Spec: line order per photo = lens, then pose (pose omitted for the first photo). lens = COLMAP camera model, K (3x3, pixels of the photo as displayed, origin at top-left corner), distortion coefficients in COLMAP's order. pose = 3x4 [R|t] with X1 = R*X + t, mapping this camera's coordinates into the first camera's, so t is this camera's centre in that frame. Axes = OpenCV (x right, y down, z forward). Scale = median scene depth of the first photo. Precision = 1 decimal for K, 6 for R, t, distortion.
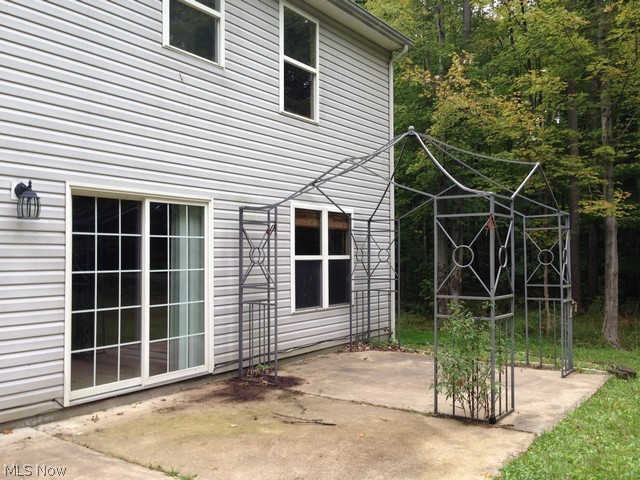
lens RADIAL K [[583.0, 0, 320.0], [0, 583.0, 240.0], [0, 0, 1]] dist [0.054020, -0.009722]
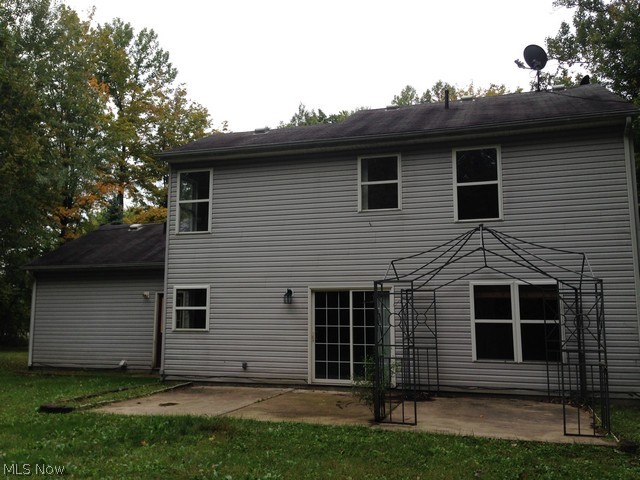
lens RADIAL K [[583.0, 0, 320.0], [0, 583.0, 240.0], [0, 0, 1]] dist [0.054020, -0.009722]
pose [[0.312605, -0.124483, -0.941691, 1.194845], [0.019649, 0.992011, -0.124612, 0.005539], [0.949680, 0.020451, 0.312554, 0.204864]]
